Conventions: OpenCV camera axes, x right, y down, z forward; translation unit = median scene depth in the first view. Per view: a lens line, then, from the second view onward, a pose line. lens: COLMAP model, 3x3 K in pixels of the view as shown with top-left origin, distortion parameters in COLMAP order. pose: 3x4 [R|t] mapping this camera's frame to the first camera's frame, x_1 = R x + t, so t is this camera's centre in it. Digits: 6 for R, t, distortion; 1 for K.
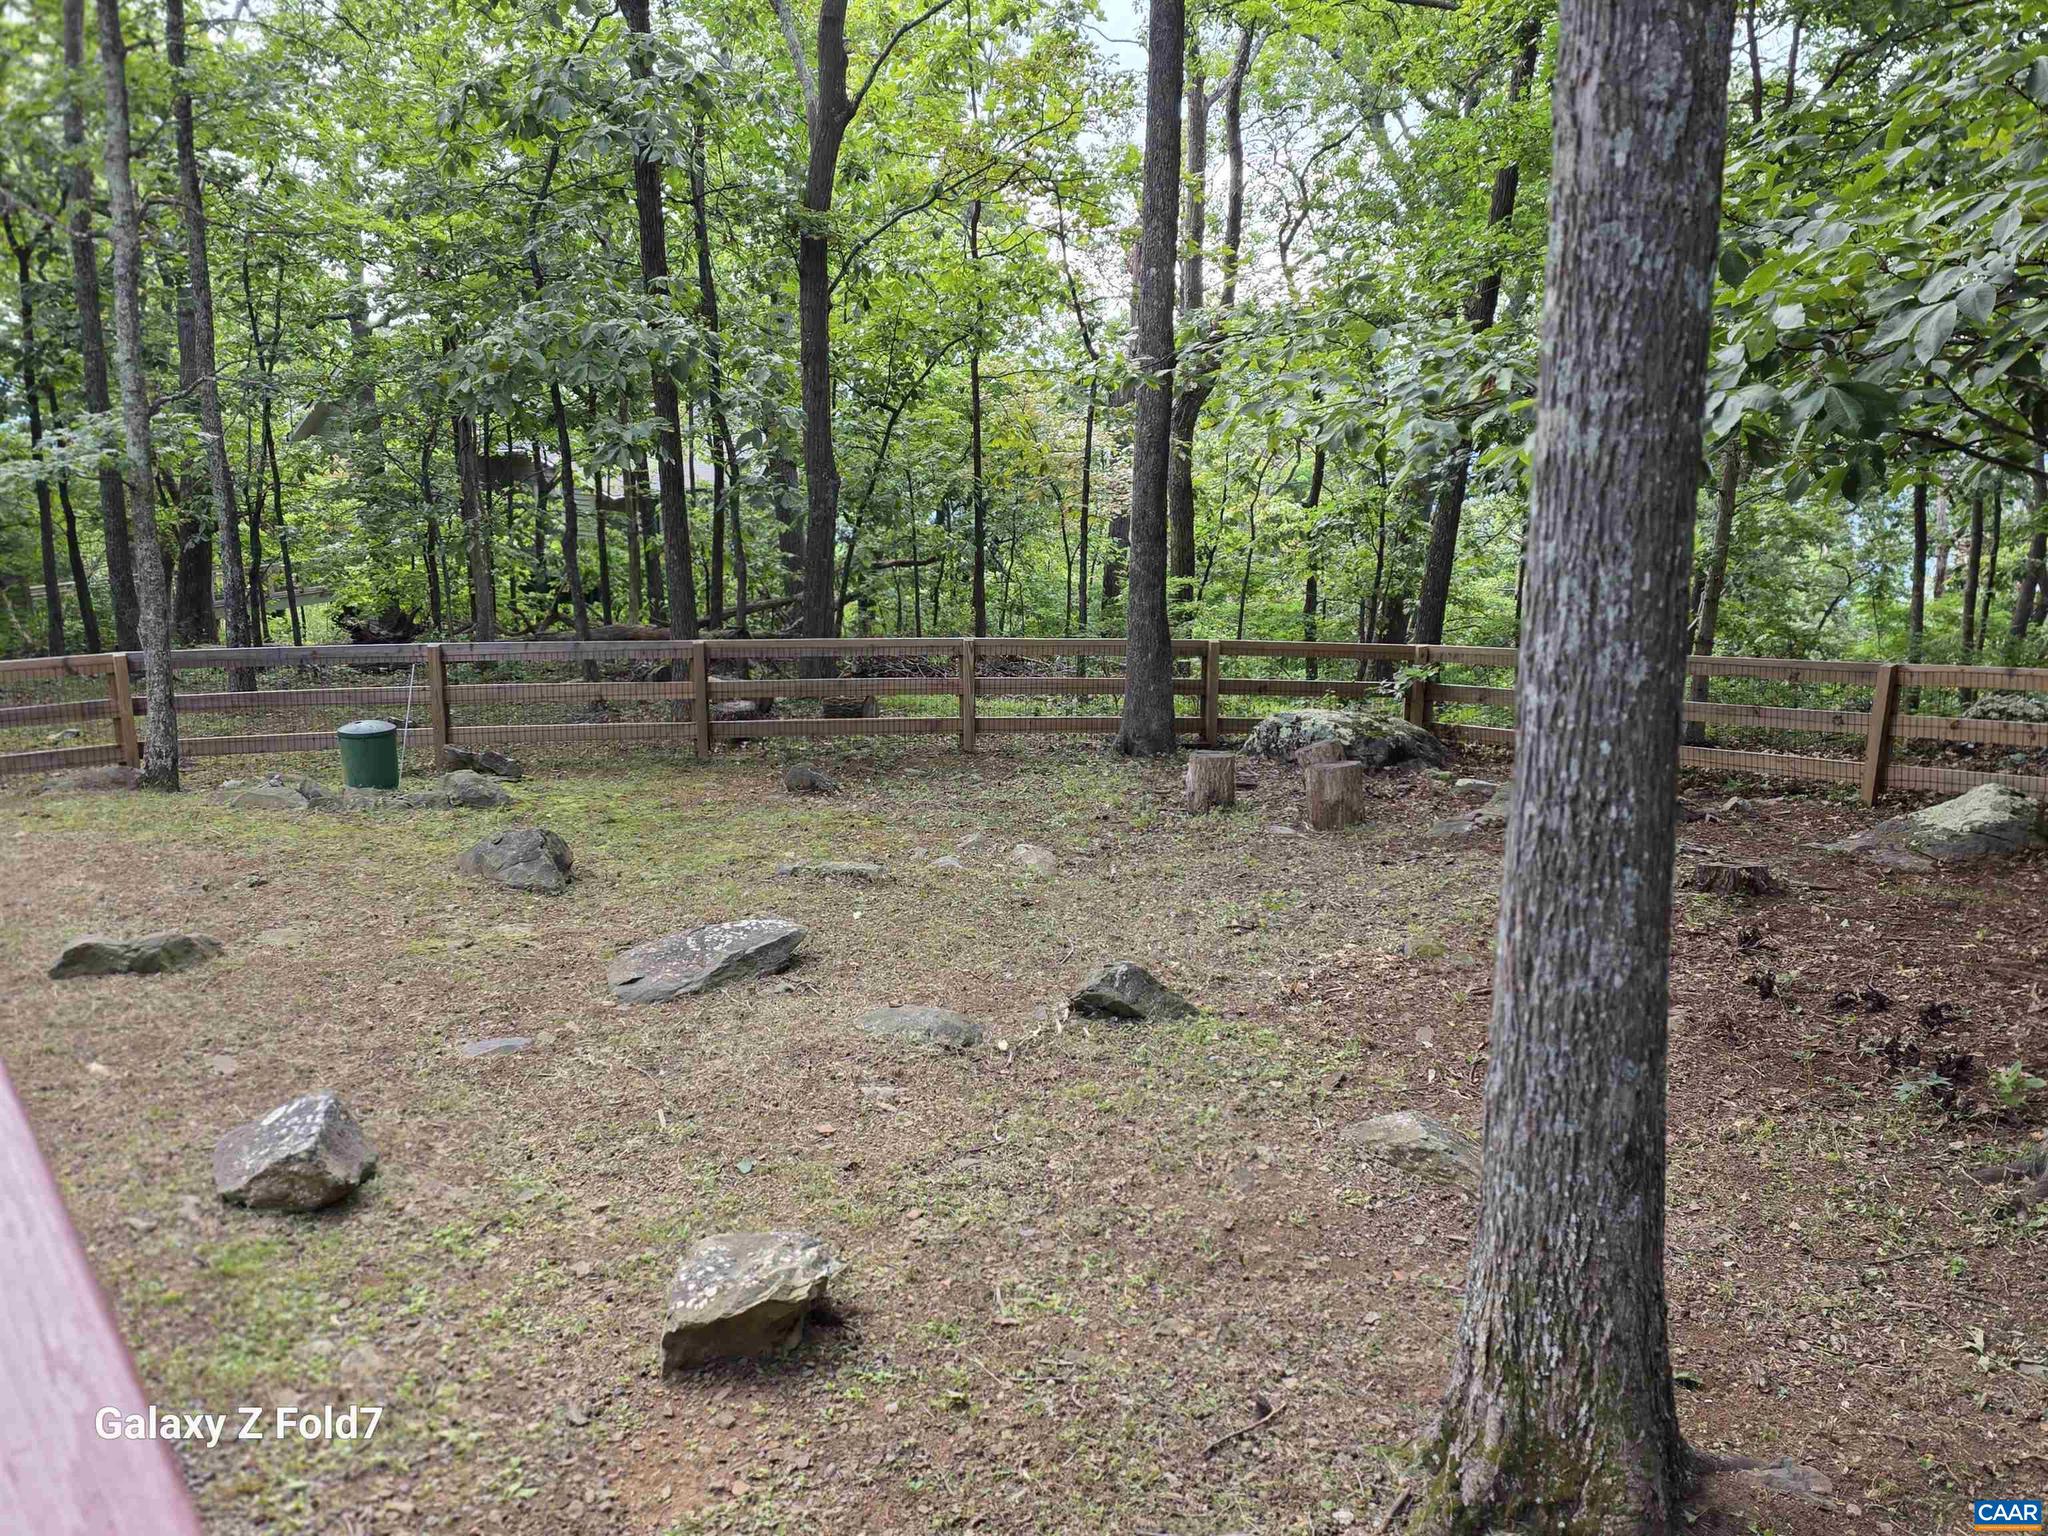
lens RADIAL K [[1601.2, 0, 1024.0], [0, 1601.2, 768.0], [0, 0, 1]] dist [0.077759, -0.098541]
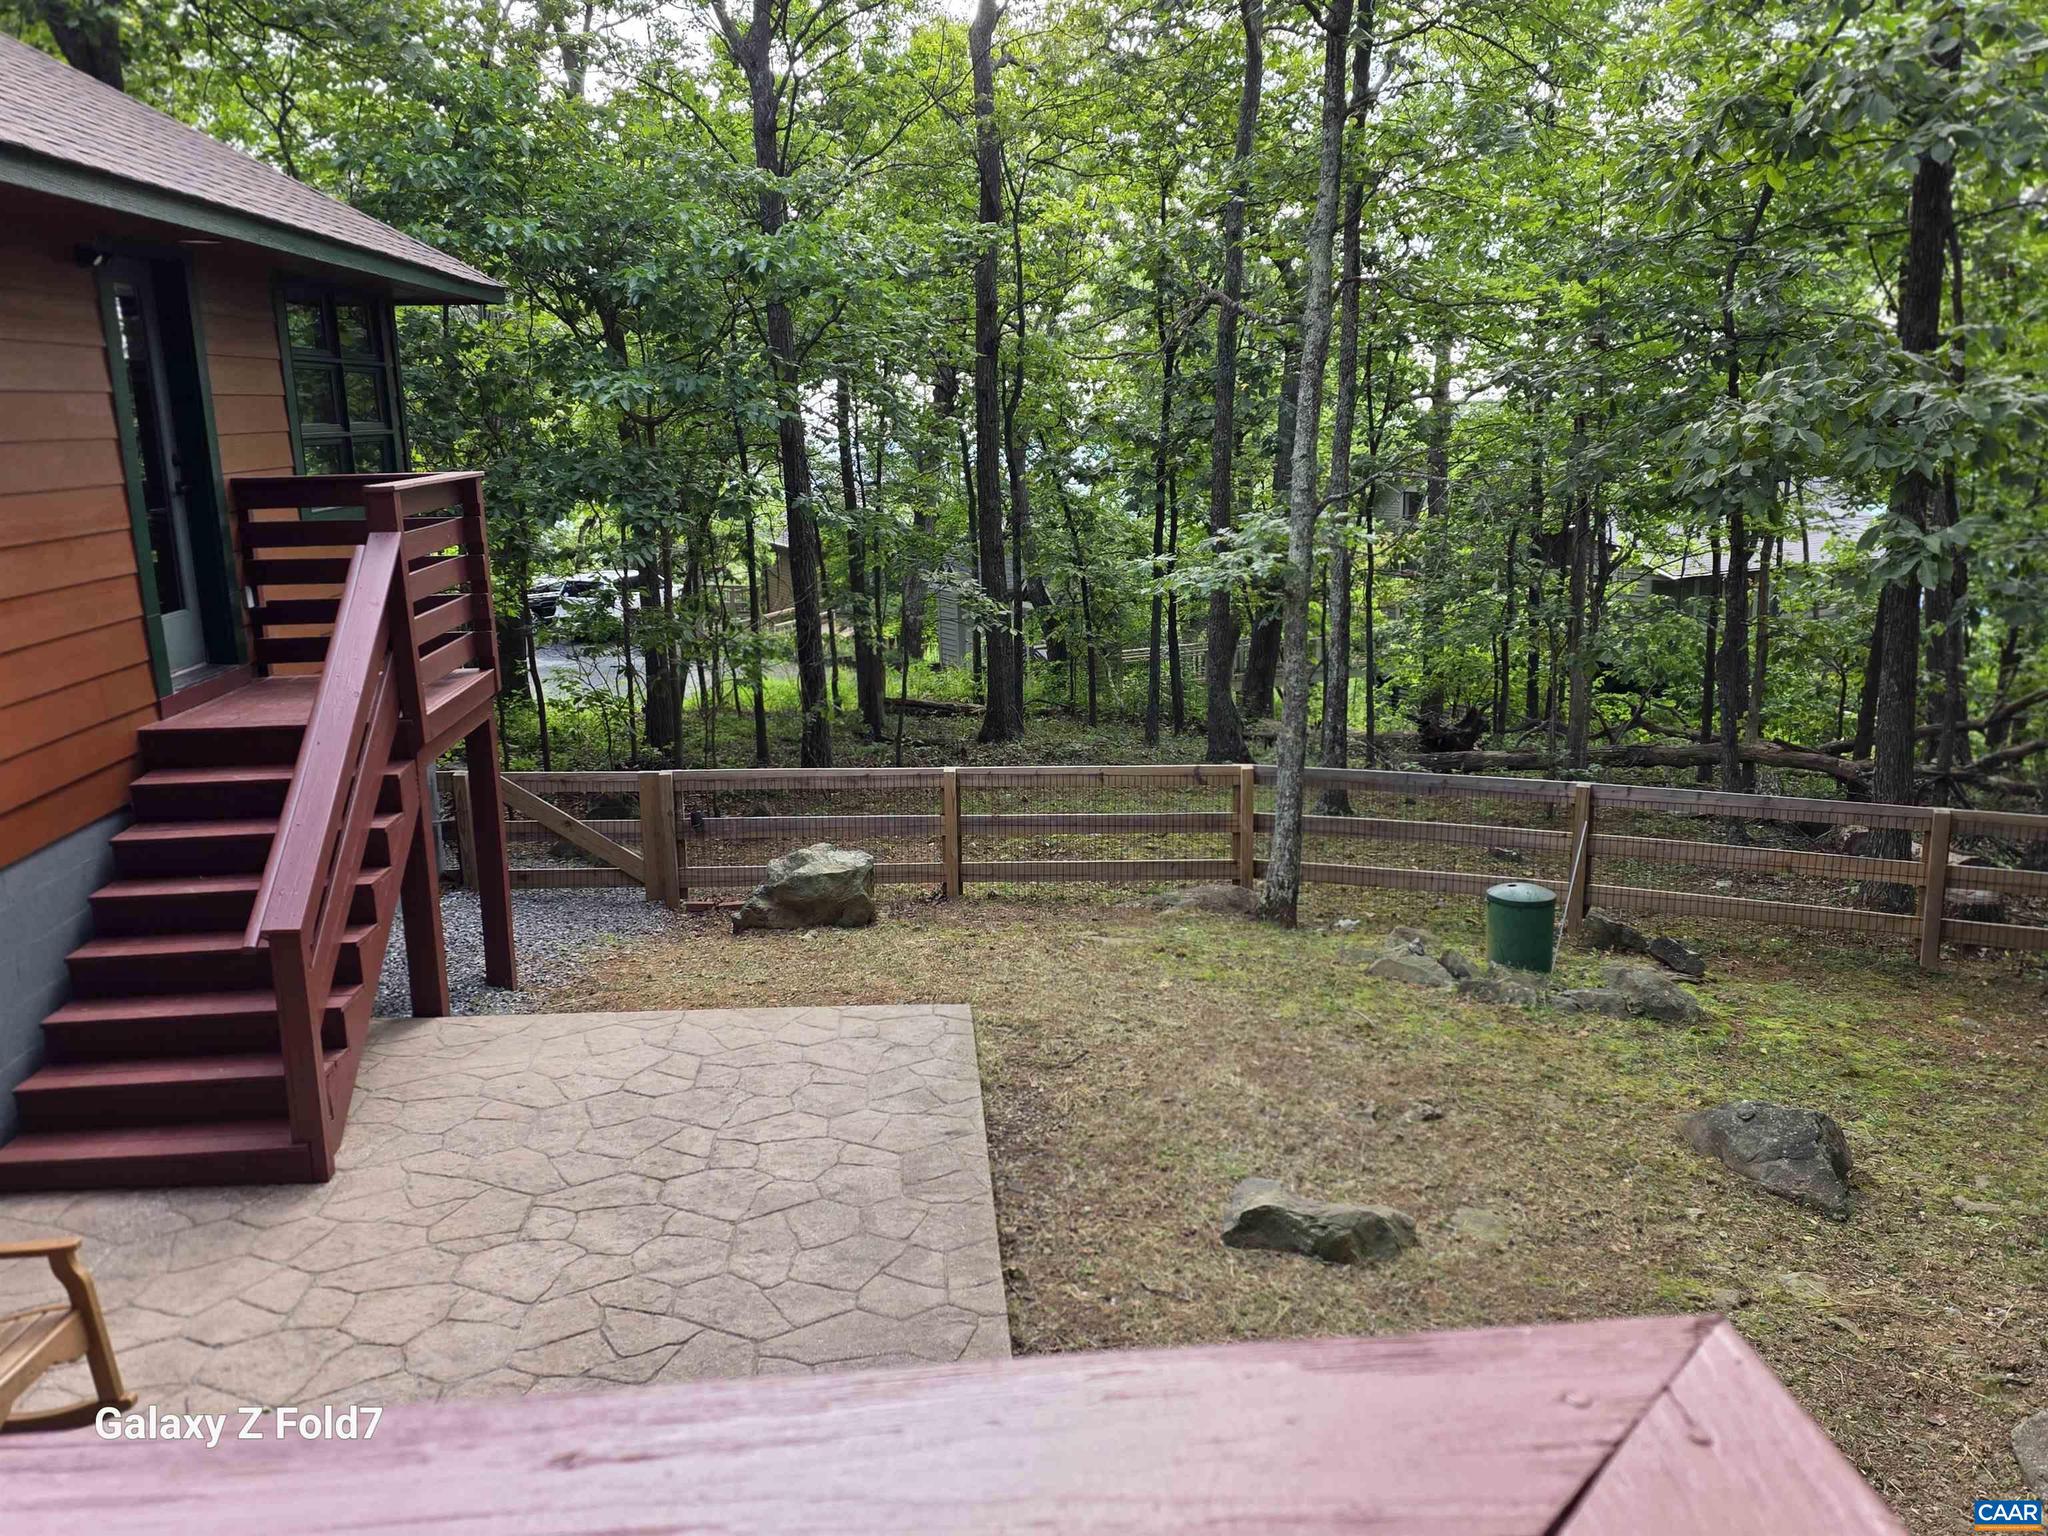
lens RADIAL K [[1601.2, 0, 1024.0], [0, 1601.2, 768.0], [0, 0, 1]] dist [0.077759, -0.098541]
pose [[0.828659, 0.091570, -0.552214, -0.175684], [-0.113977, 0.993463, -0.006296, -0.055978], [0.548028, 0.068157, 0.833679, 0.180983]]
